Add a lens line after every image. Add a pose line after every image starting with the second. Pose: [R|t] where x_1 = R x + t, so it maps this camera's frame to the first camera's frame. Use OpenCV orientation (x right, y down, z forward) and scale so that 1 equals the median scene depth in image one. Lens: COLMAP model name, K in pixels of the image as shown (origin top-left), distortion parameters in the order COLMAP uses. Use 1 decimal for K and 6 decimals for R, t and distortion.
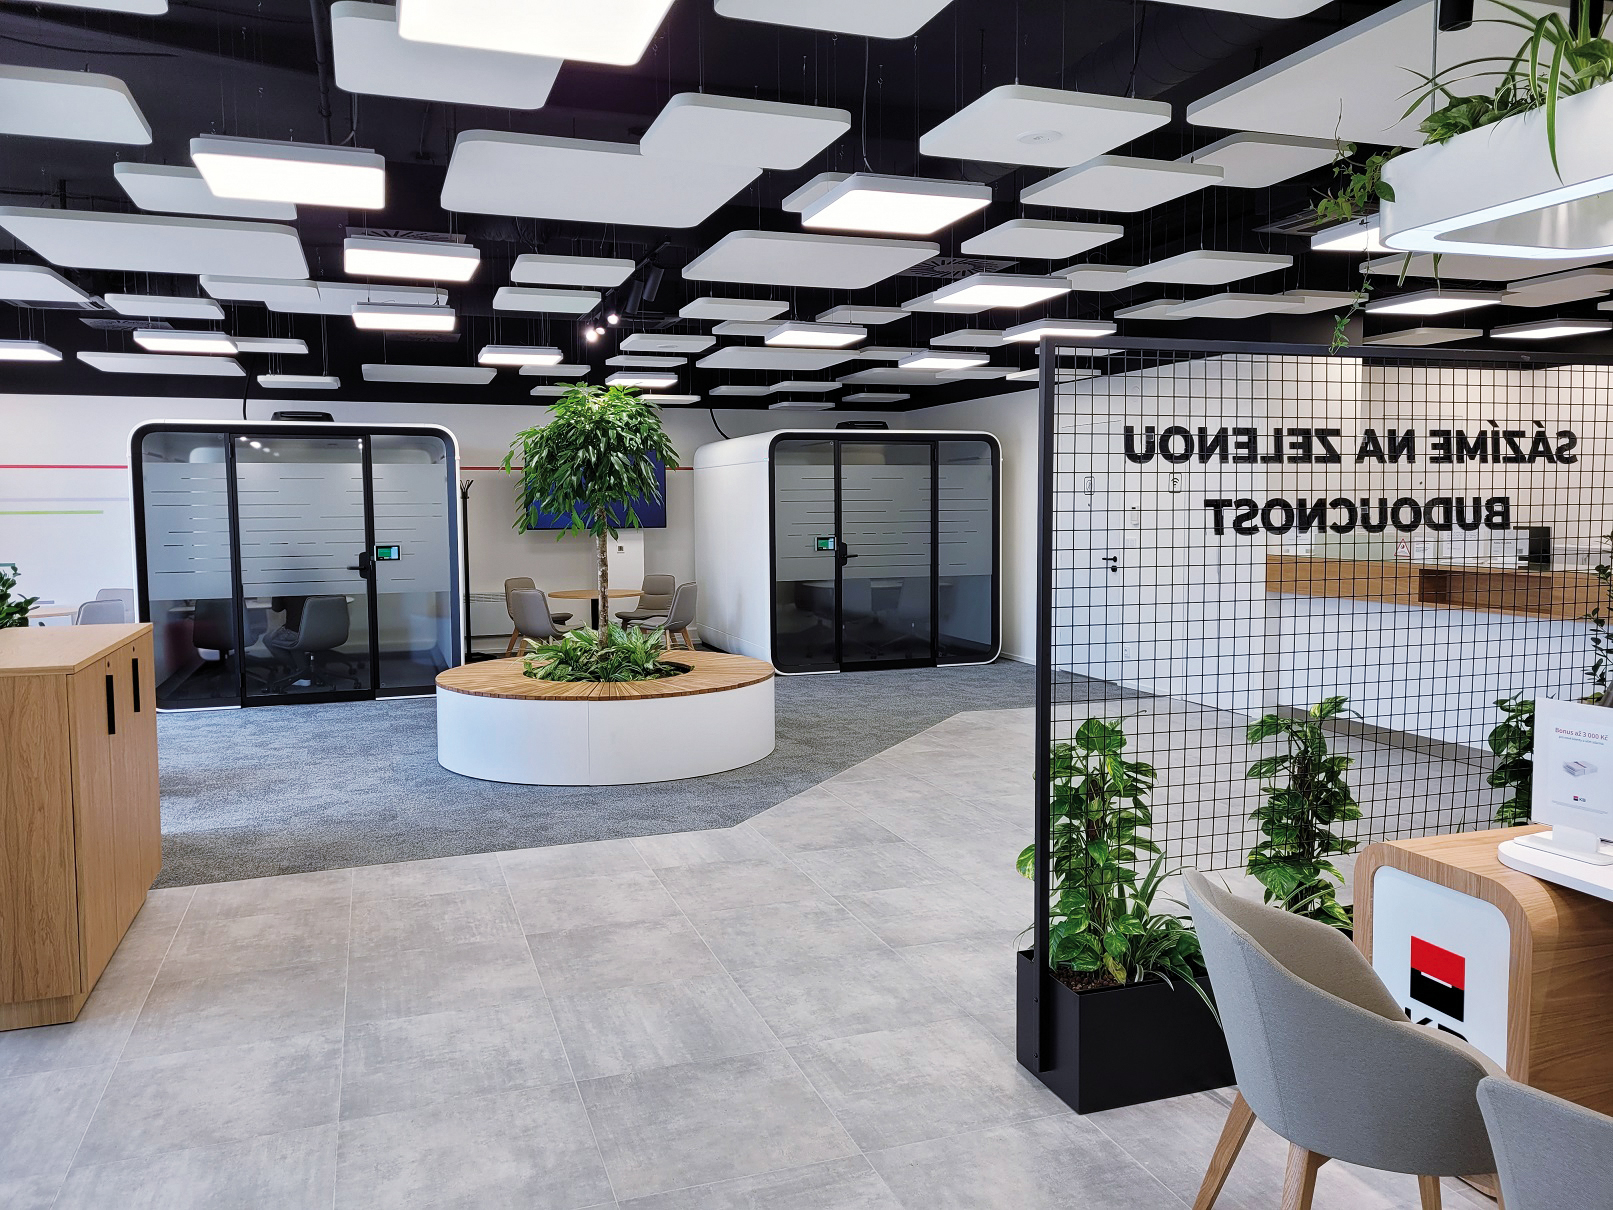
lens RADIAL K [[1215.3, 0, 795.2], [0, 1215.3, 599.7], [0, 0, 1]] dist [0.033224, -0.013726]
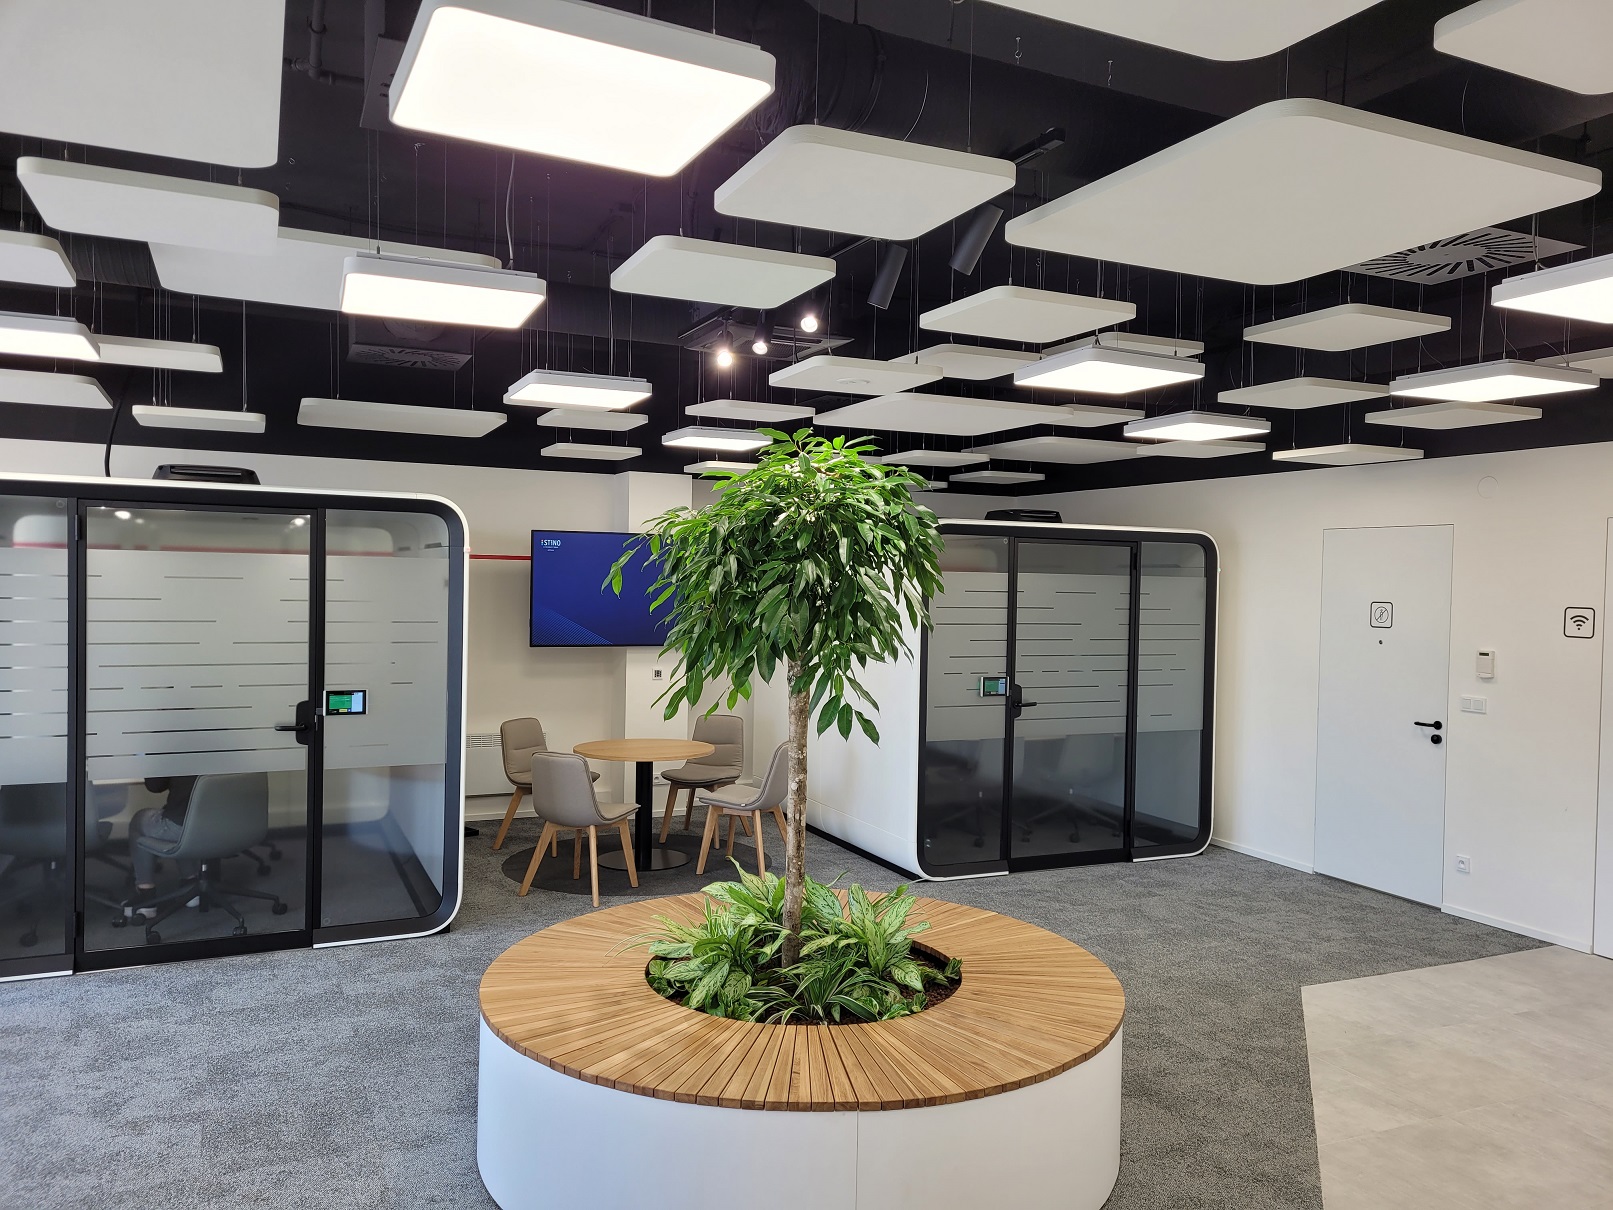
lens RADIAL K [[1215.3, 0, 821.1], [0, 1215.3, 613.1], [0, 0, 1]] dist [0.033224, -0.013726]
pose [[0.993809, 0.025620, 0.108103, -0.161768], [-0.020020, 0.998416, -0.052576, -0.054283], [-0.109279, 0.050086, 0.992748, 0.360076]]
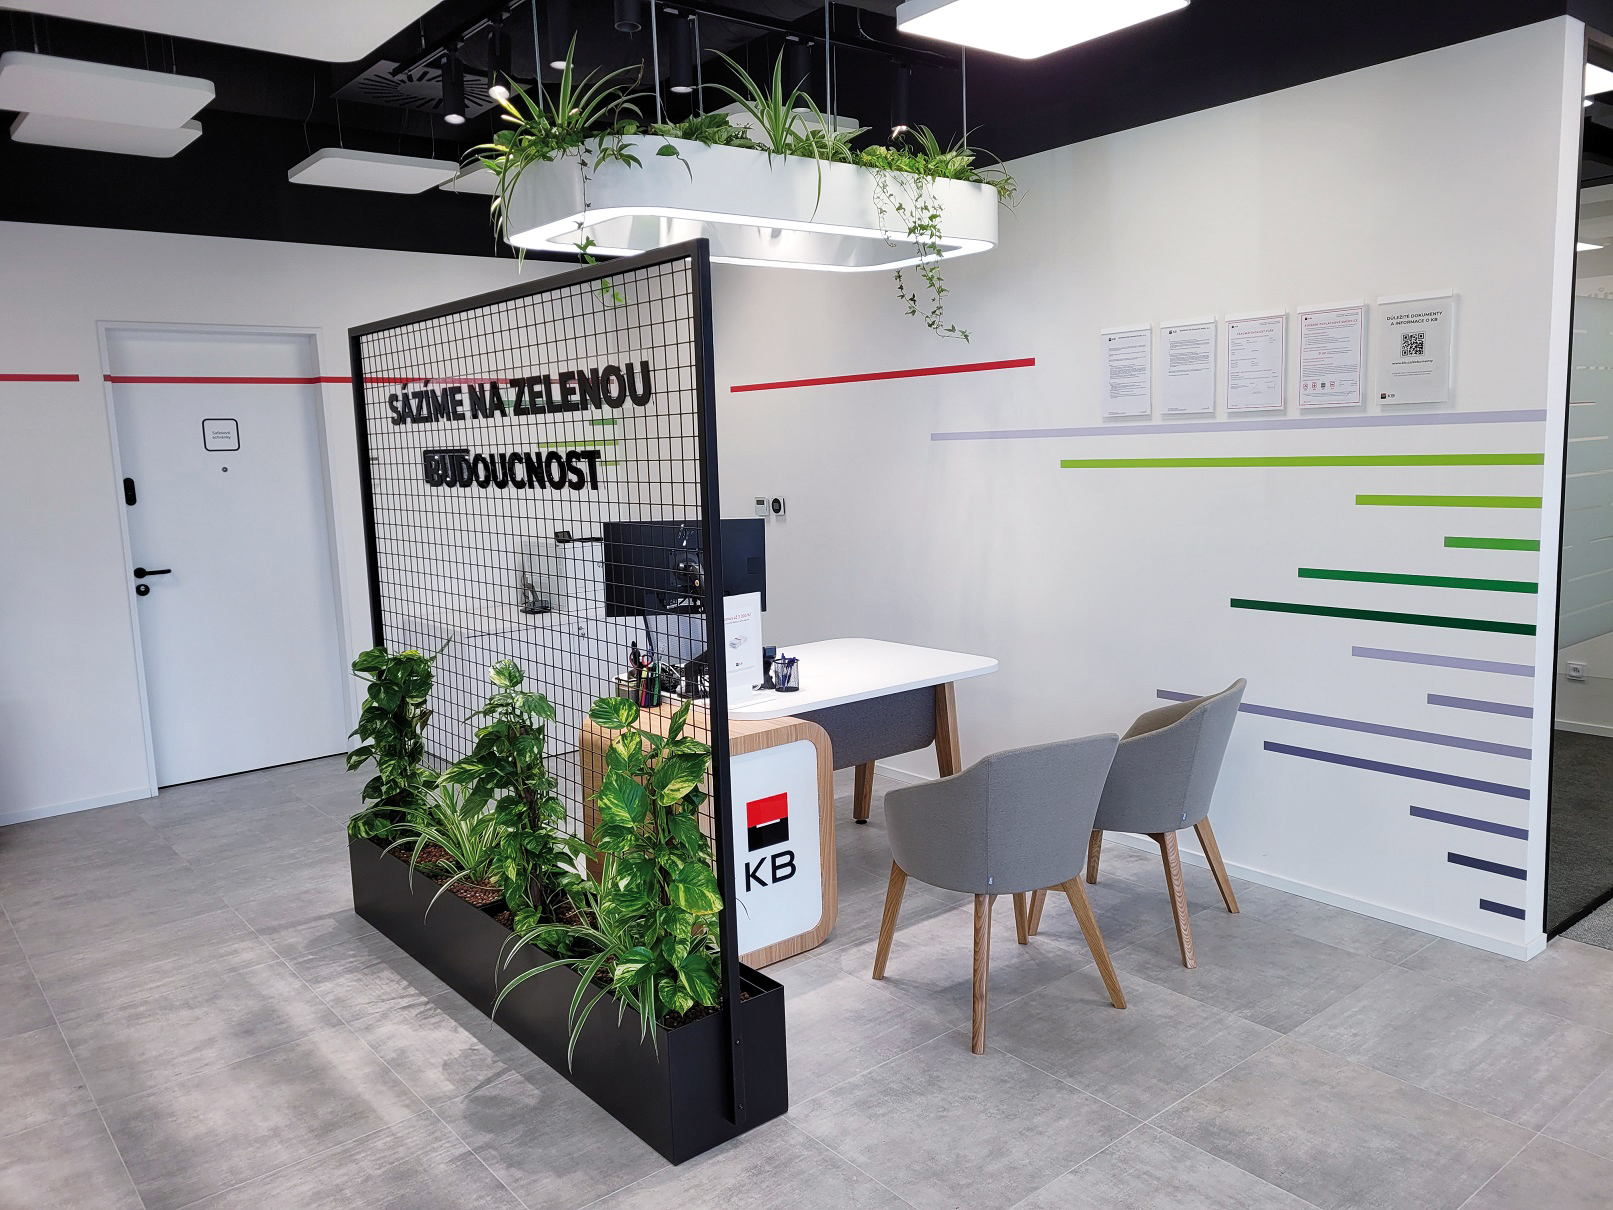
lens RADIAL K [[1215.3, 0, 809.1], [0, 1215.3, 601.4], [0, 0, 1]] dist [0.033224, -0.013726]
pose [[-0.344248, -0.106166, 0.932857, -0.555008], [0.117369, 0.980926, 0.154949, -0.091994], [-0.931514, 0.162829, -0.325221, 1.143403]]
